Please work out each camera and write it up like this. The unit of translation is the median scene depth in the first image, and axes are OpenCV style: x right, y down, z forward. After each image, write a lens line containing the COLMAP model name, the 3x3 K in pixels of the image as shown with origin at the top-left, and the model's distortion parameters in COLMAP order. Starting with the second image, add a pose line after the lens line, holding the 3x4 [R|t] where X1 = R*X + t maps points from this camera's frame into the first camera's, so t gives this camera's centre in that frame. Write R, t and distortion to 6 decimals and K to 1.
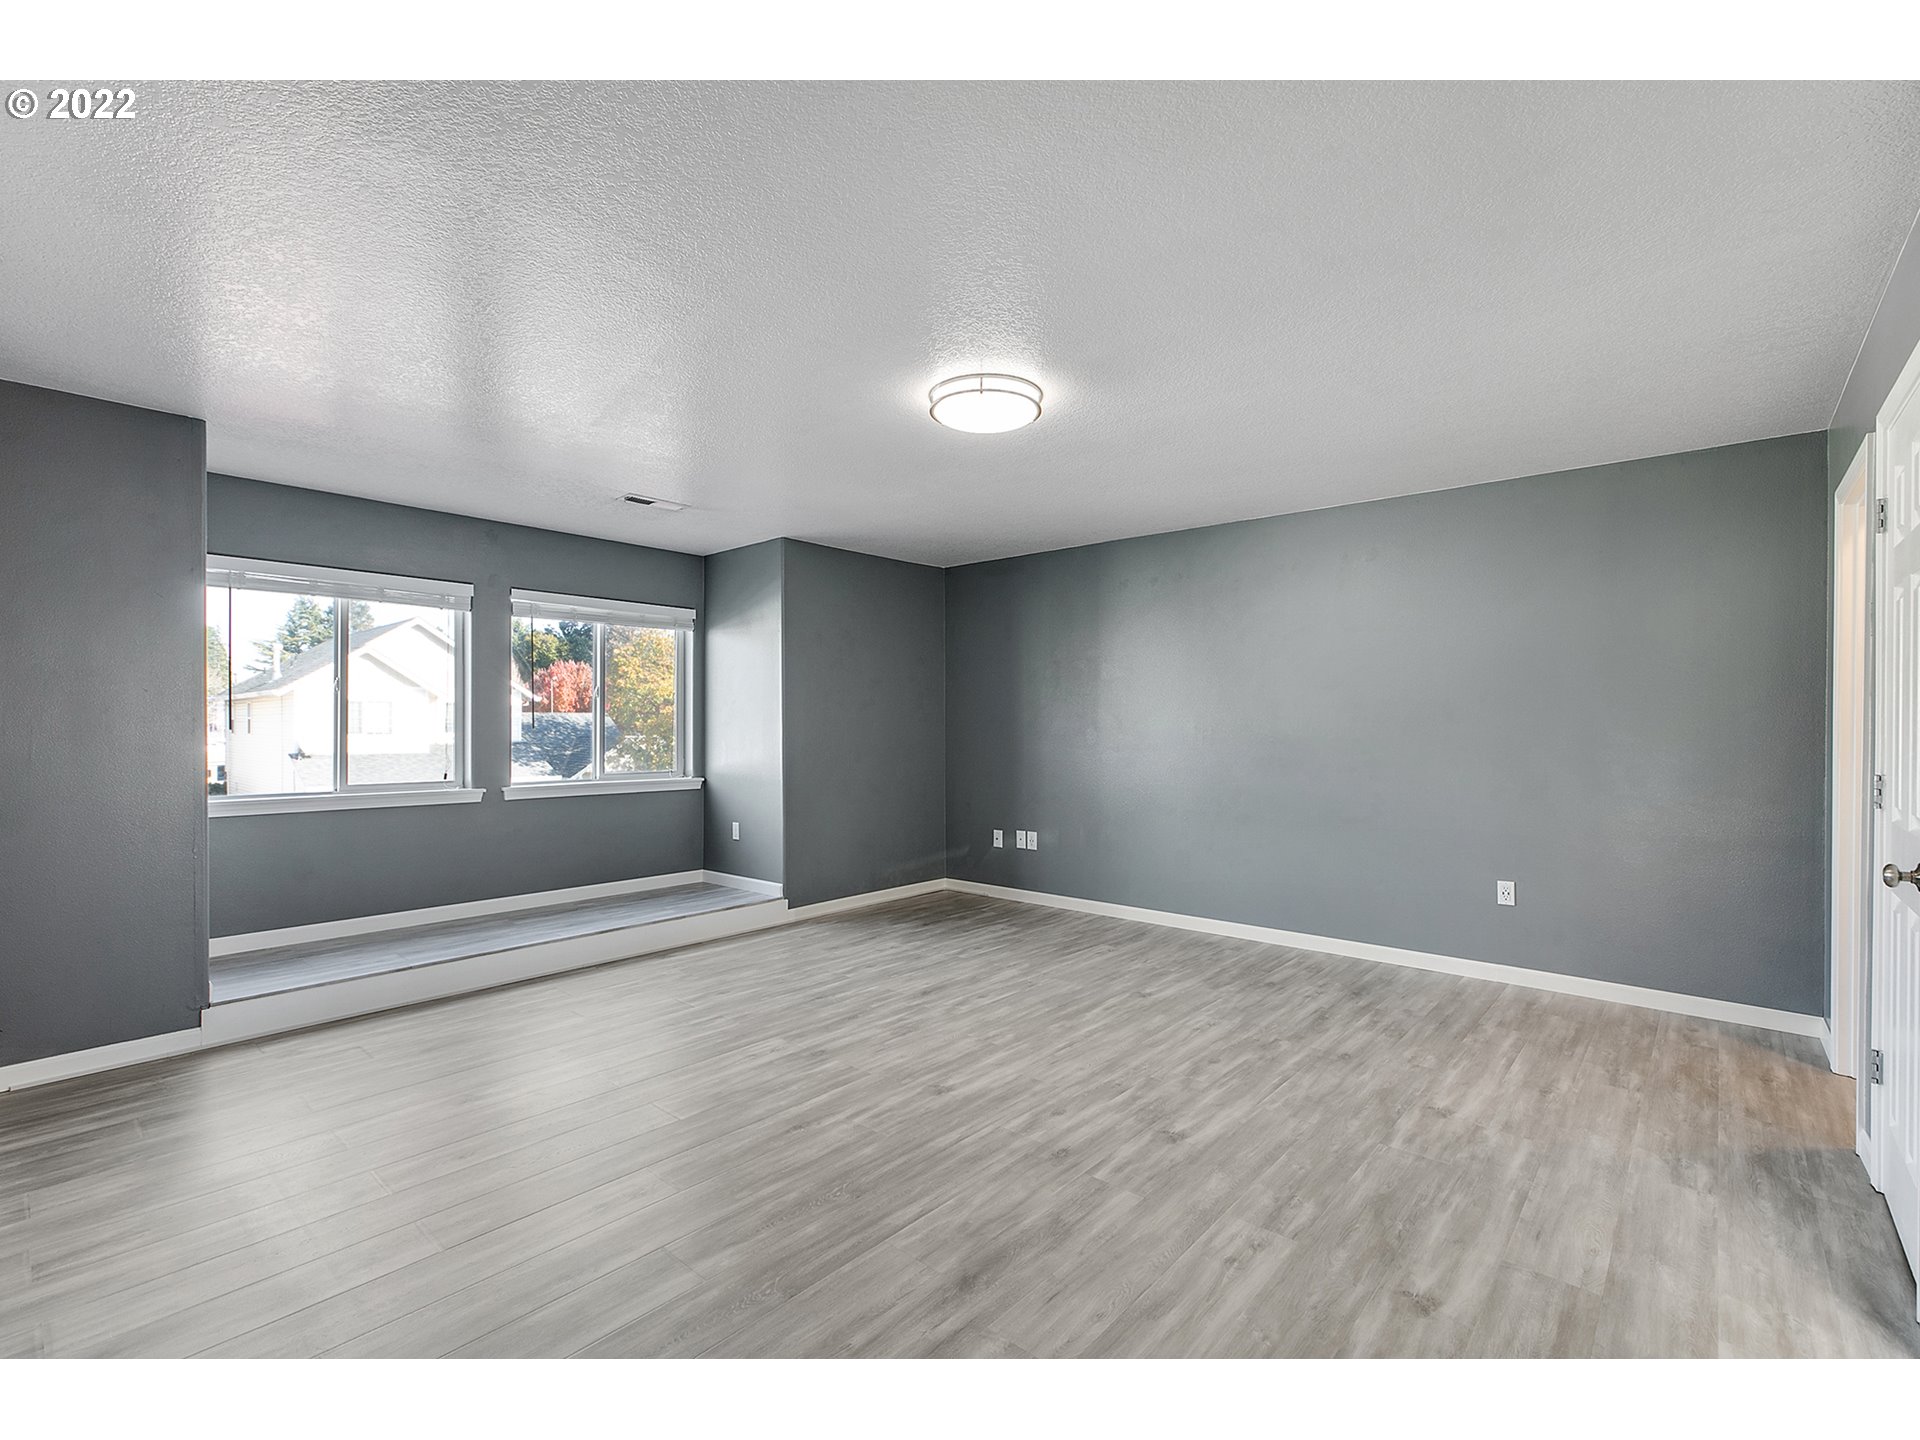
lens RADIAL K [[854.8, 0, 912.2], [0, 854.8, 738.4], [0, 0, 1]] dist [-0.000601, 0.001205]
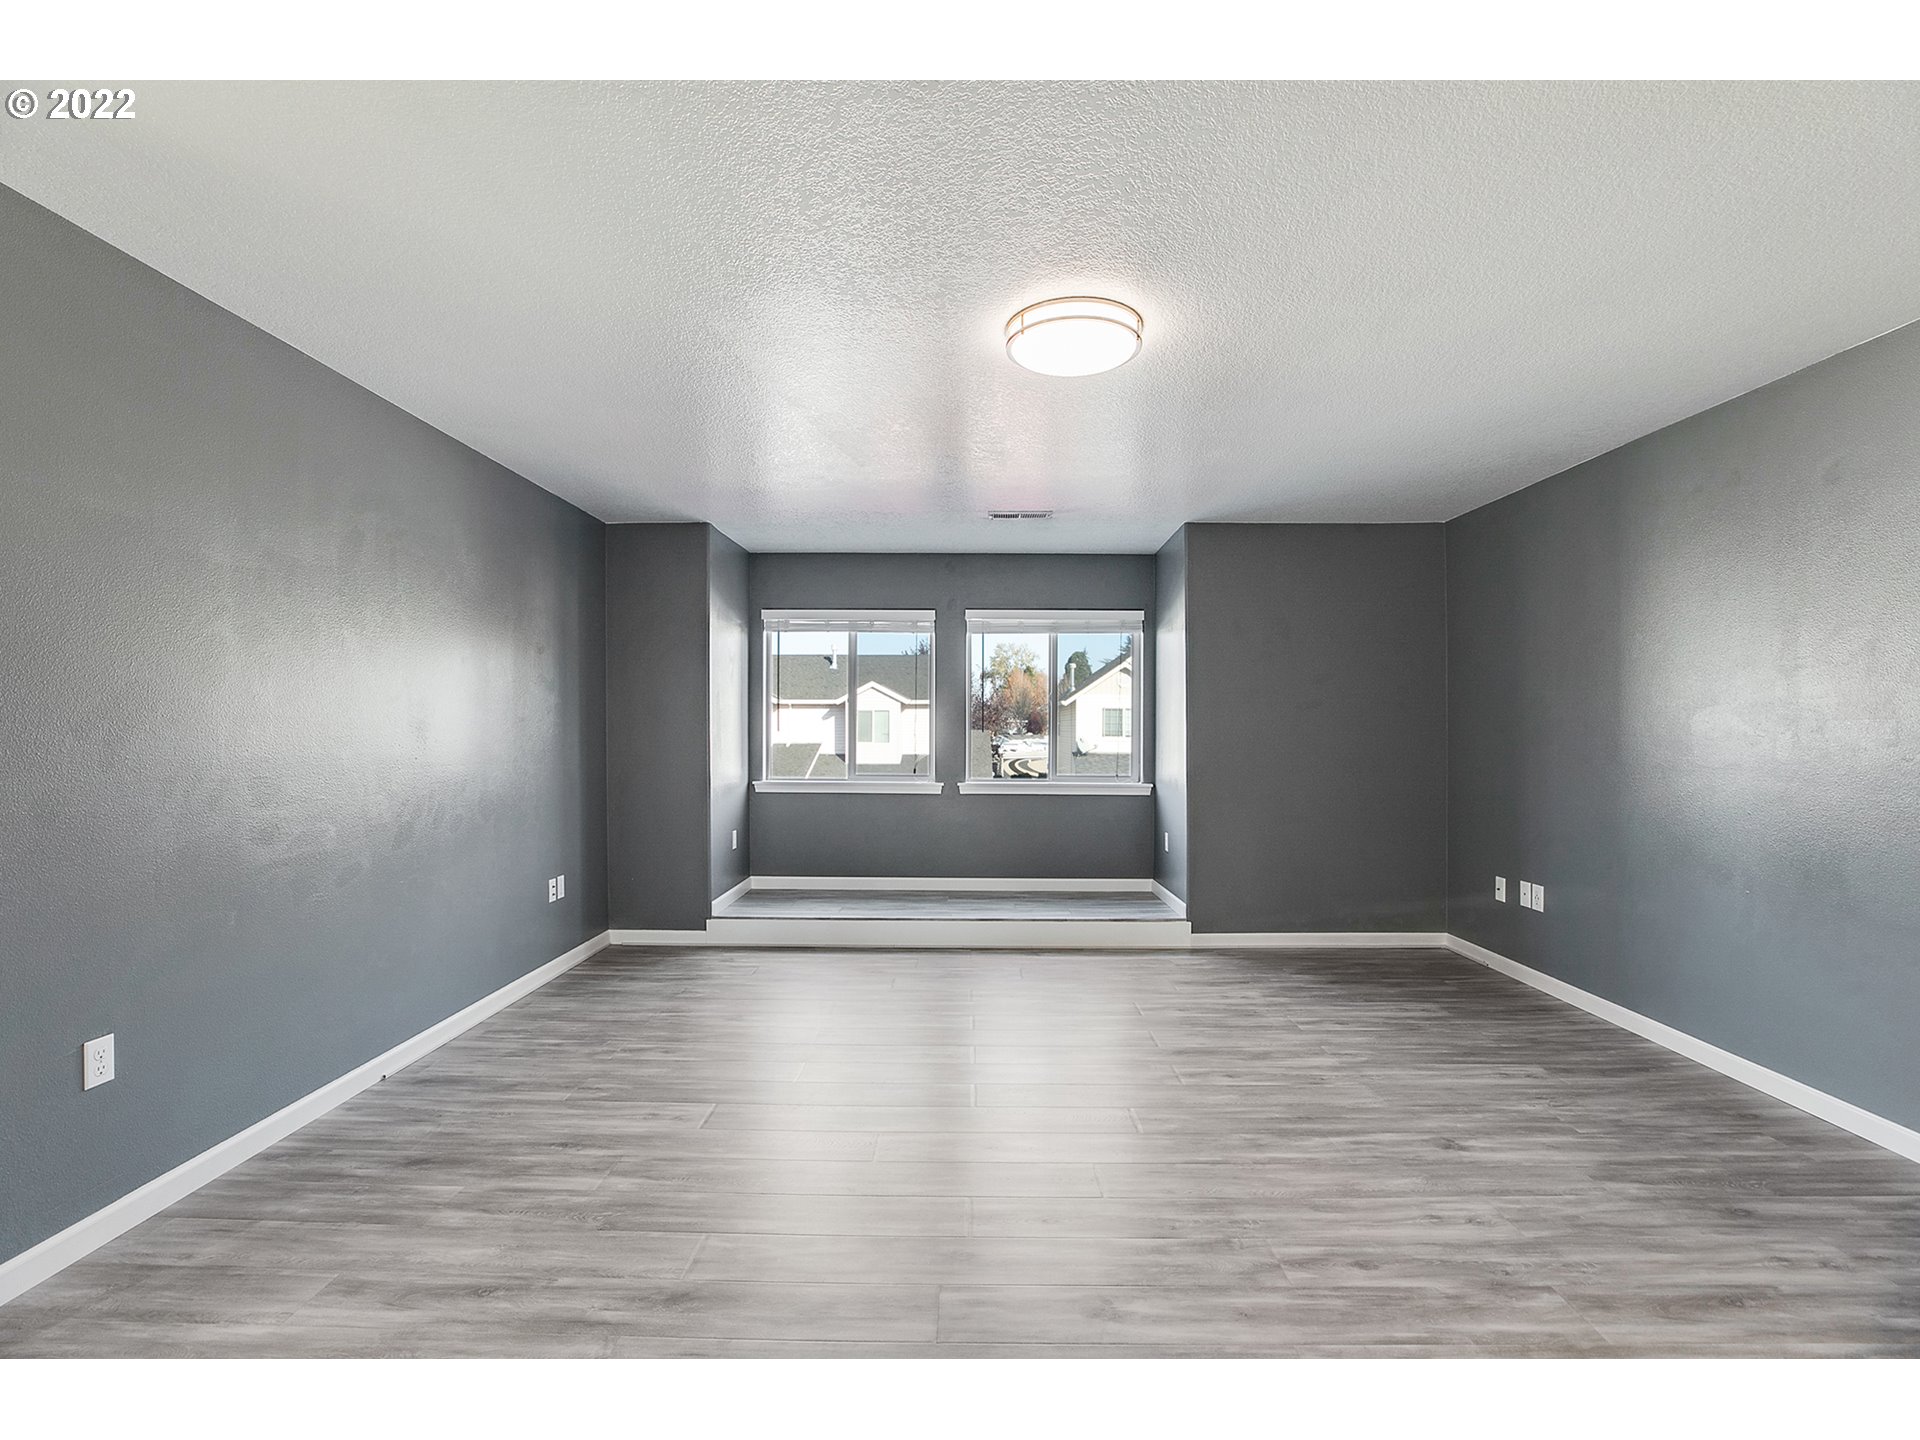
lens RADIAL K [[854.8, 0, 965.0], [0, 854.8, 734.3], [0, 0, 1]] dist [-0.000601, 0.001205]
pose [[0.693557, 0.008642, -0.720350, 0.423496], [-0.015991, 0.999866, -0.003401, -0.004408], [0.720224, 0.013878, 0.693602, 0.244283]]
